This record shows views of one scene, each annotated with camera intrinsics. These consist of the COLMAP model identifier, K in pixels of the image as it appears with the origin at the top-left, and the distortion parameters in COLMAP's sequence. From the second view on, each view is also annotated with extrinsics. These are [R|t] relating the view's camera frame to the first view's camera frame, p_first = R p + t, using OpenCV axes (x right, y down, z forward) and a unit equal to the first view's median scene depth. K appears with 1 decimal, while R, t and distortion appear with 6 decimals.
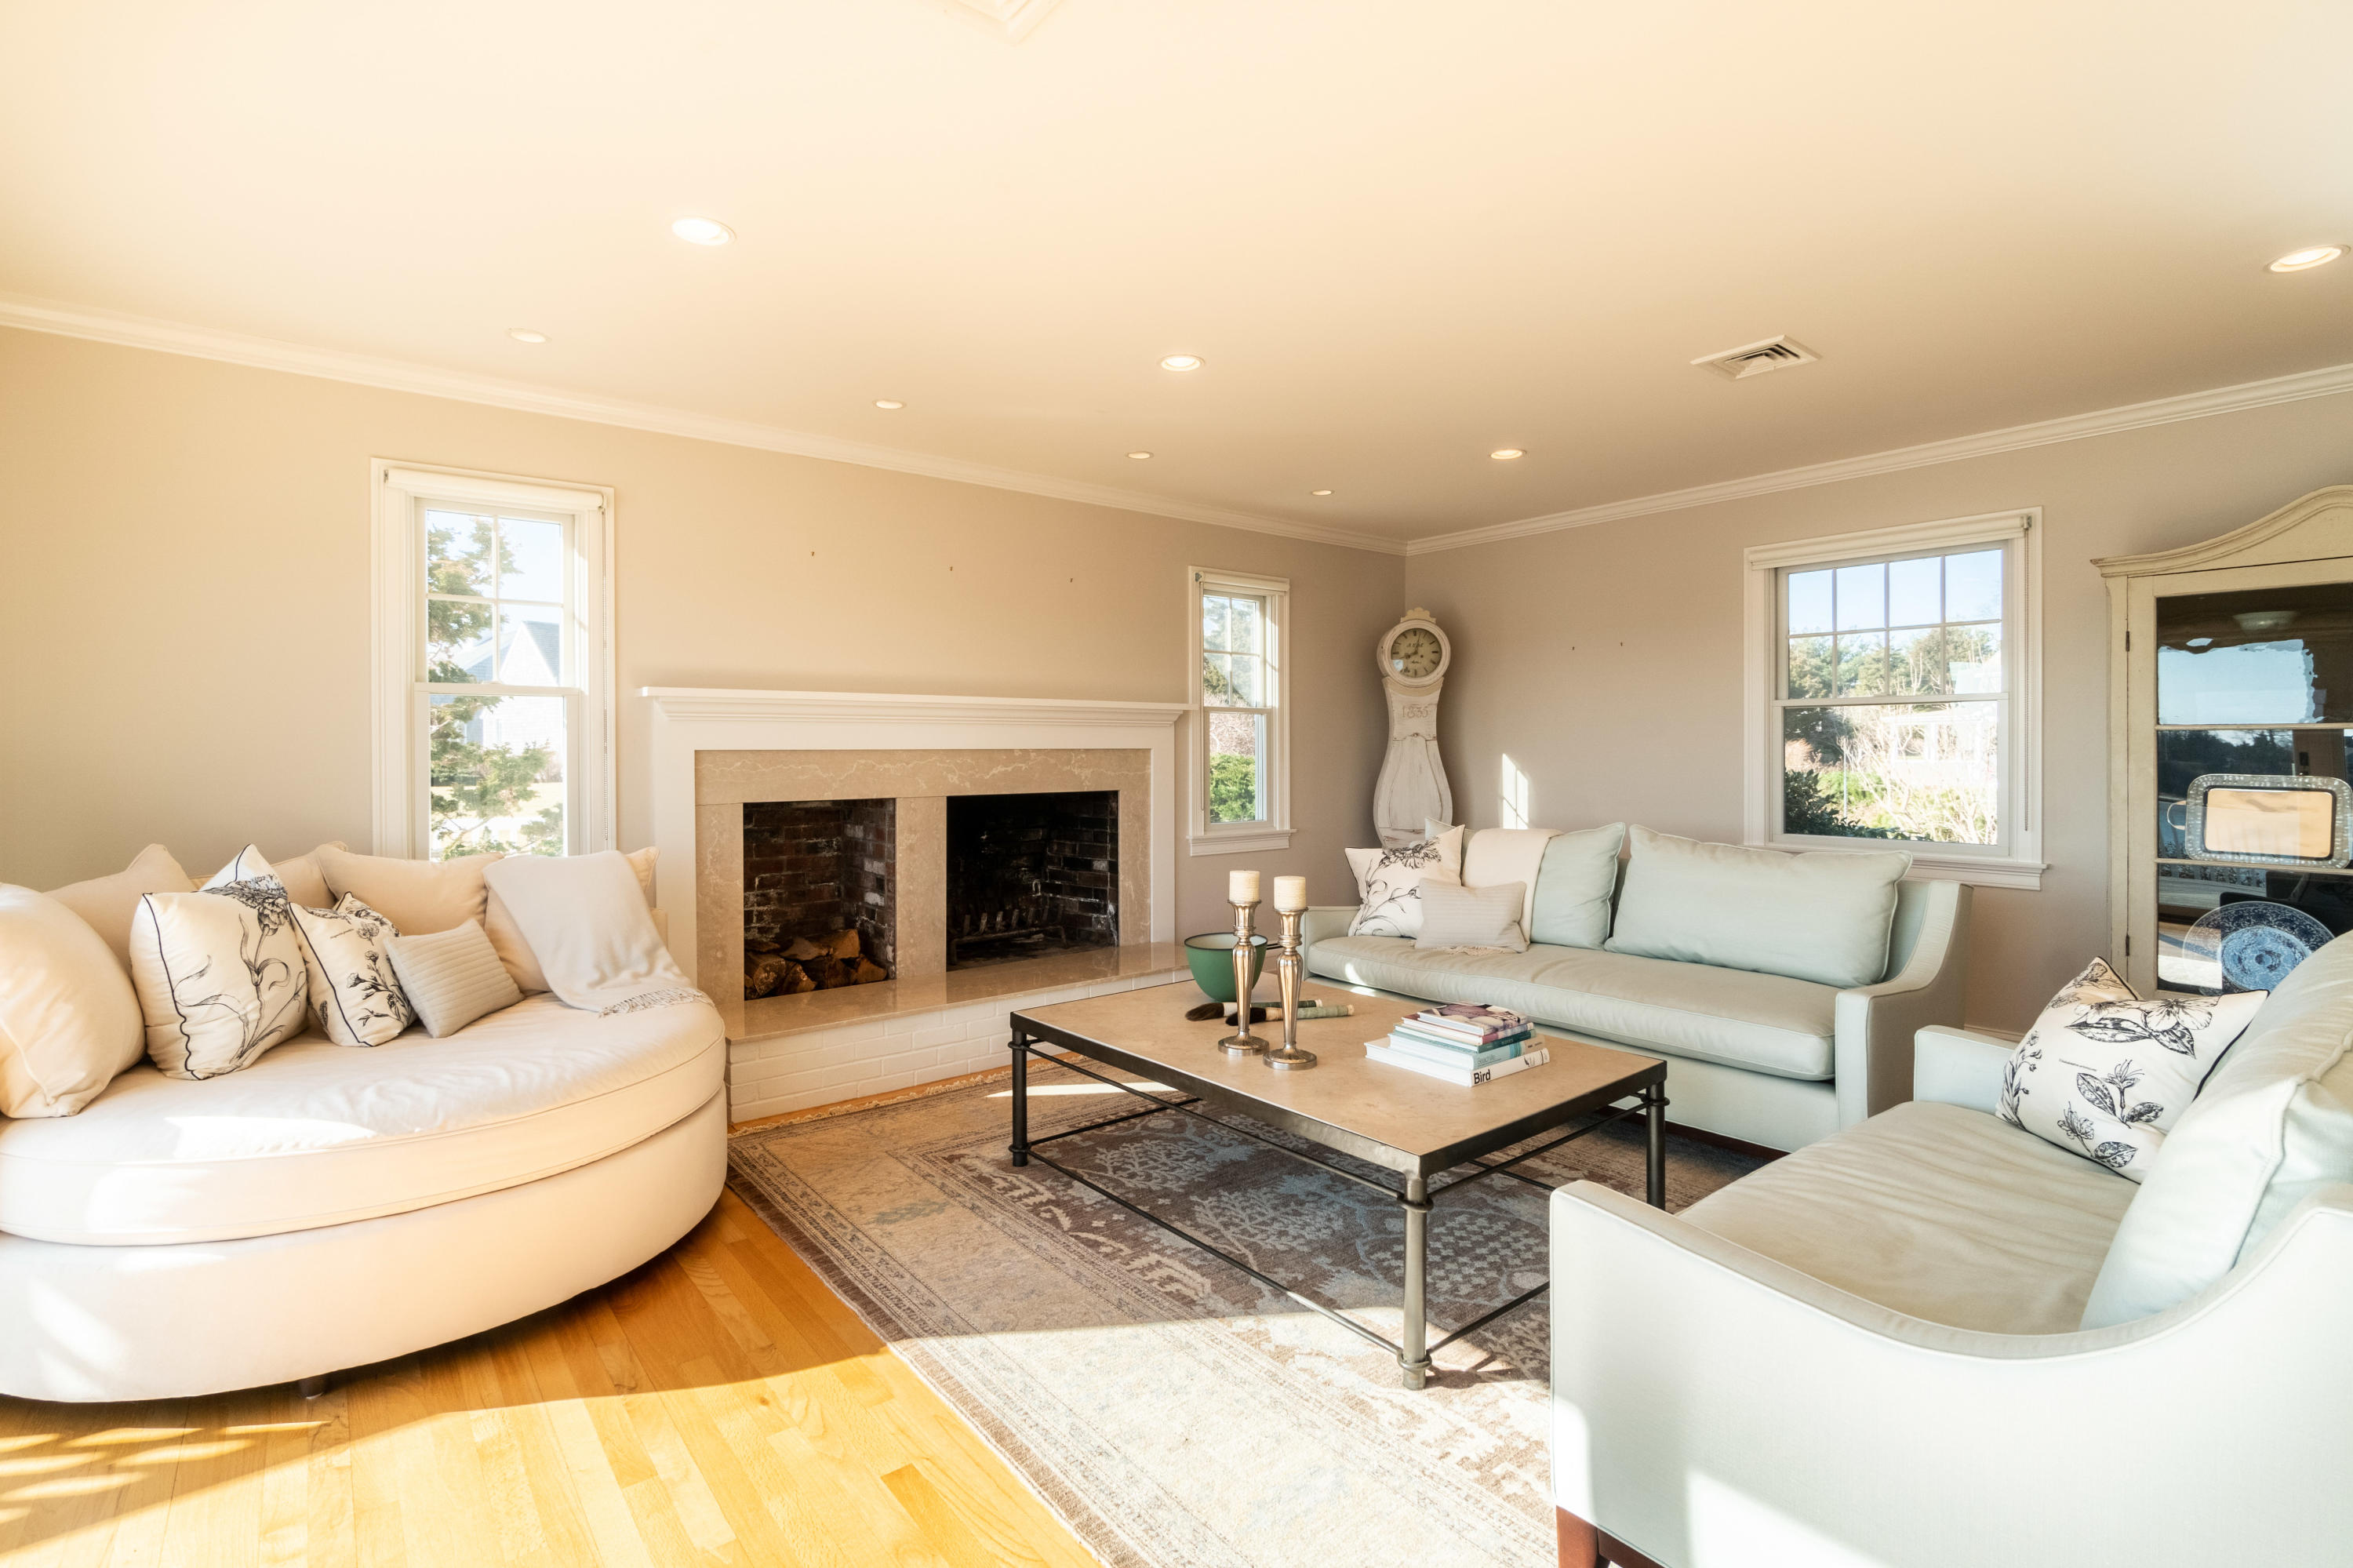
lens RADIAL K [[1078.2, 0, 1177.8], [0, 1078.2, 745.7], [0, 0, 1]] dist [0.000097, 0.000008]
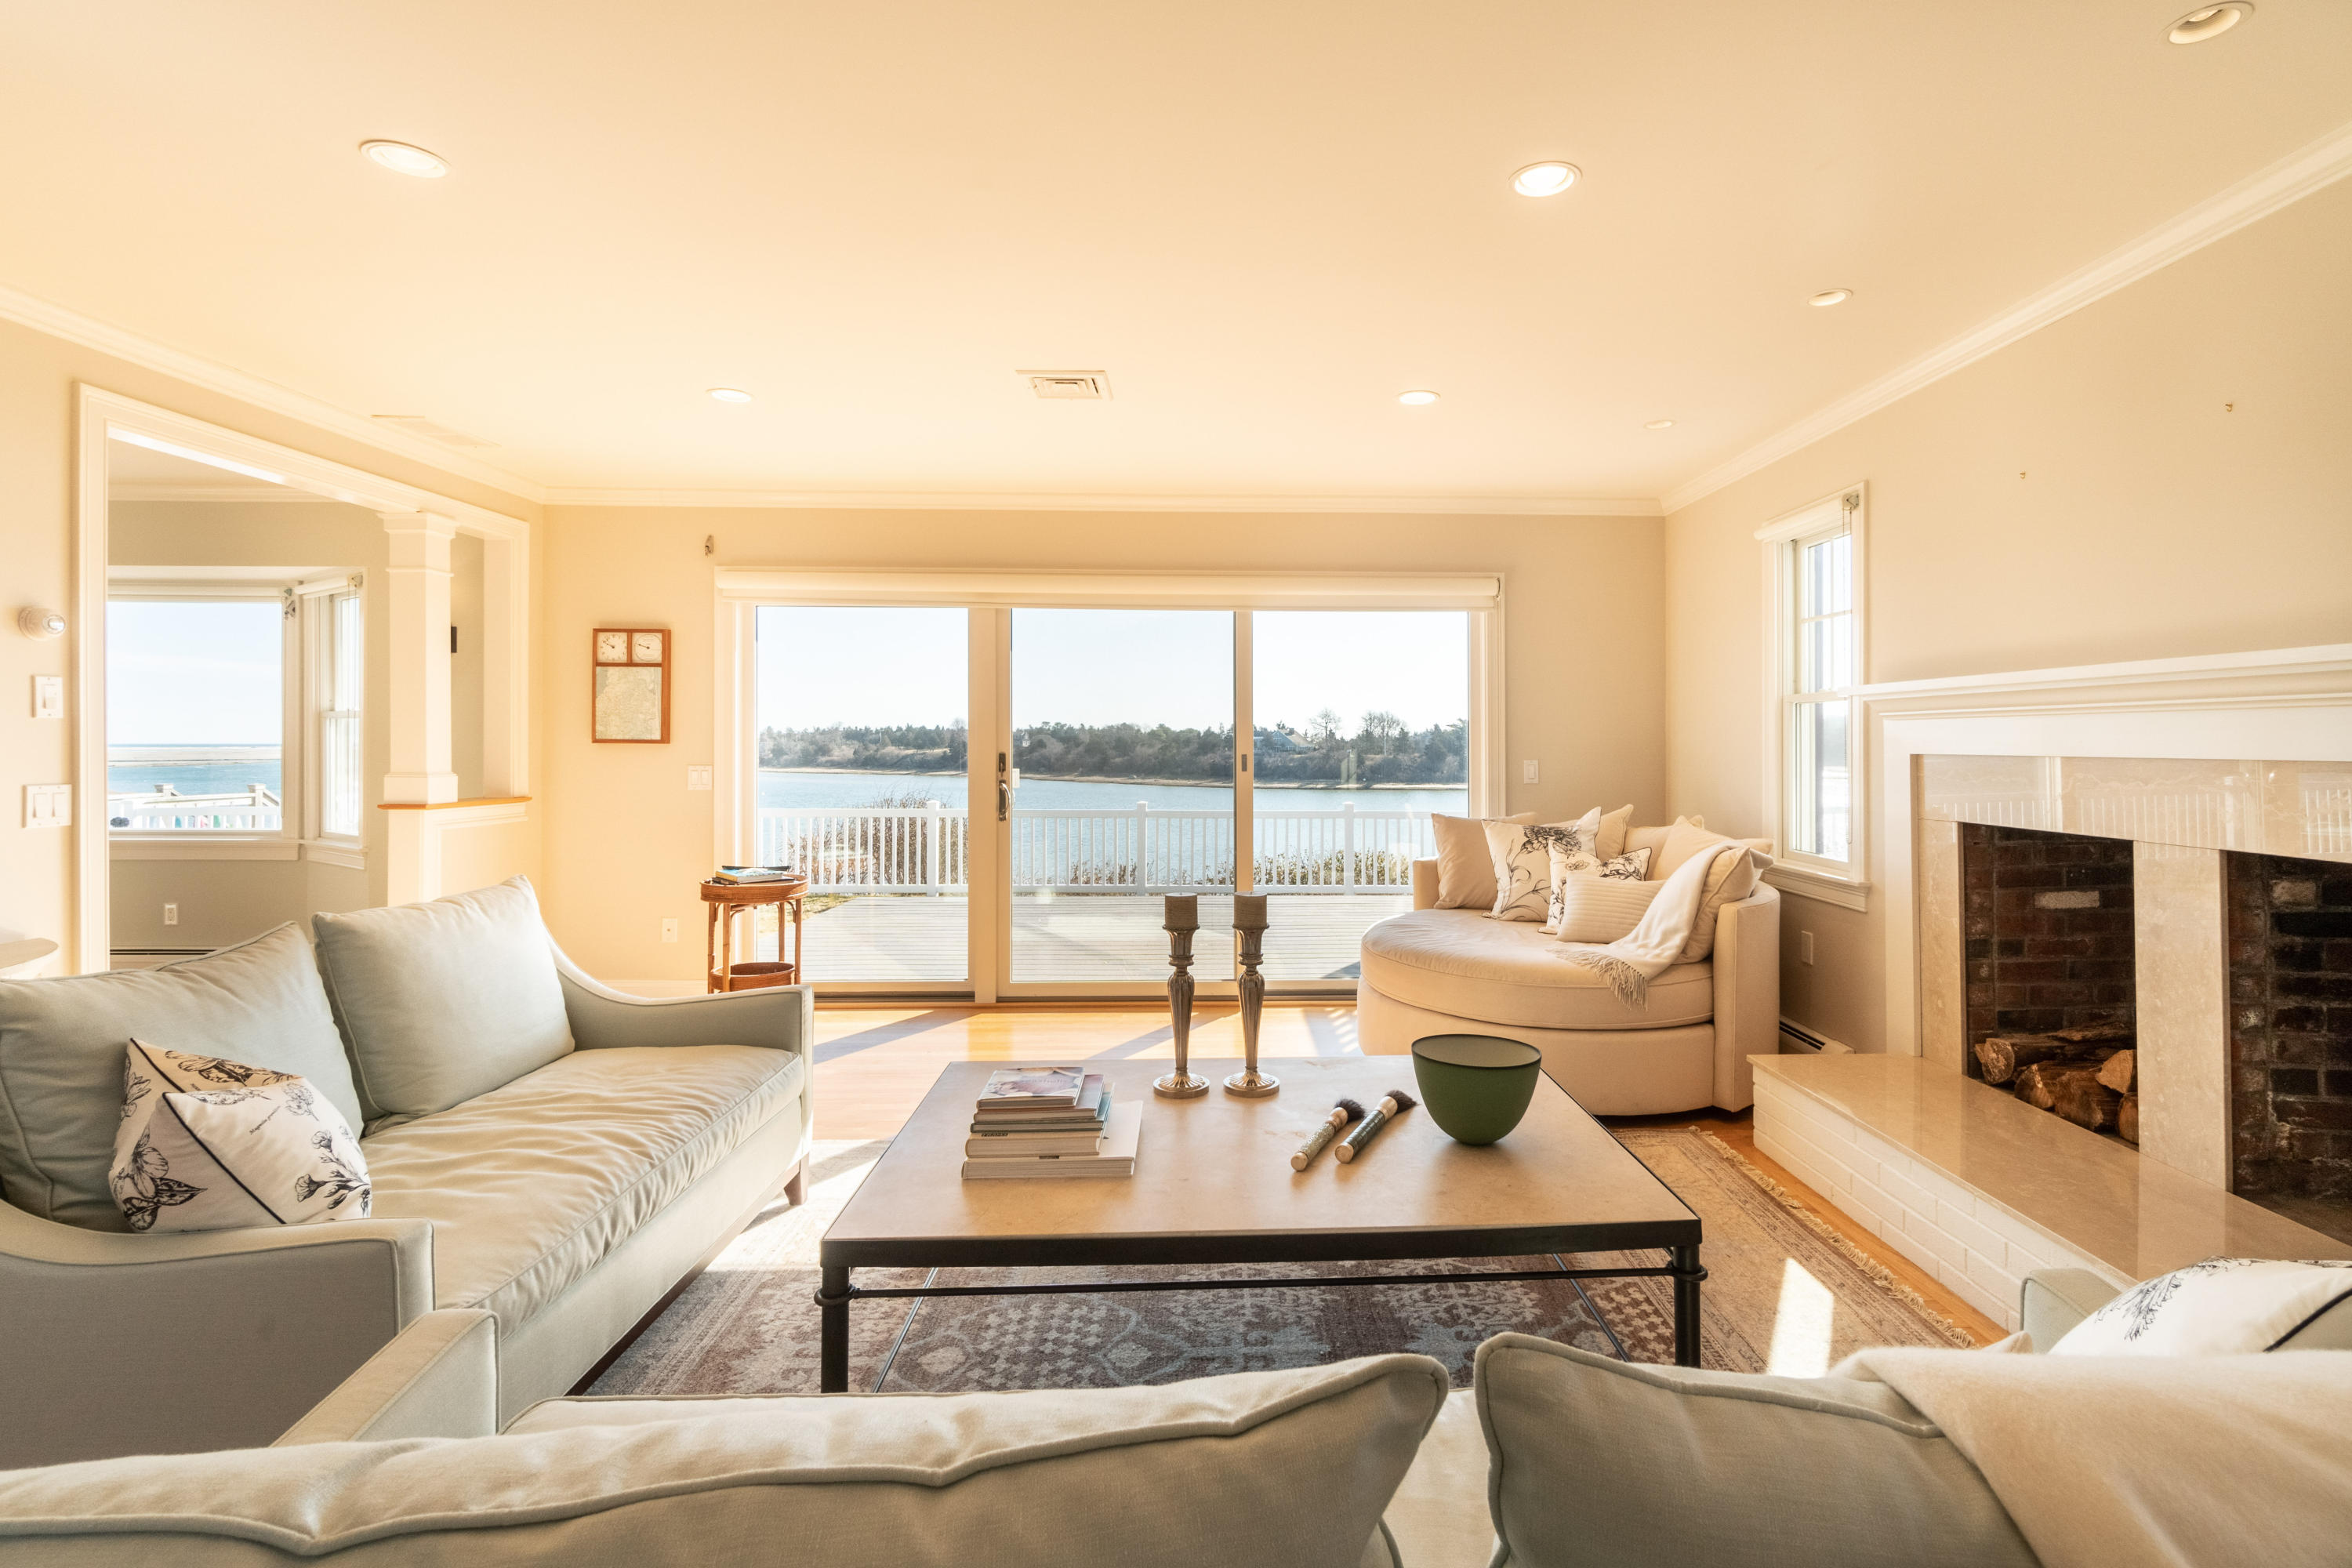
lens RADIAL K [[1018.7, 0, 1204.4], [0, 1018.7, 748.1], [0, 0, 1]] dist [-0.000004, 0.000002]
pose [[-0.597990, 0.008092, -0.801463, 0.515337], [0.001165, 0.999957, 0.009227, -0.007887], [0.801503, 0.004584, -0.597973, 0.993318]]
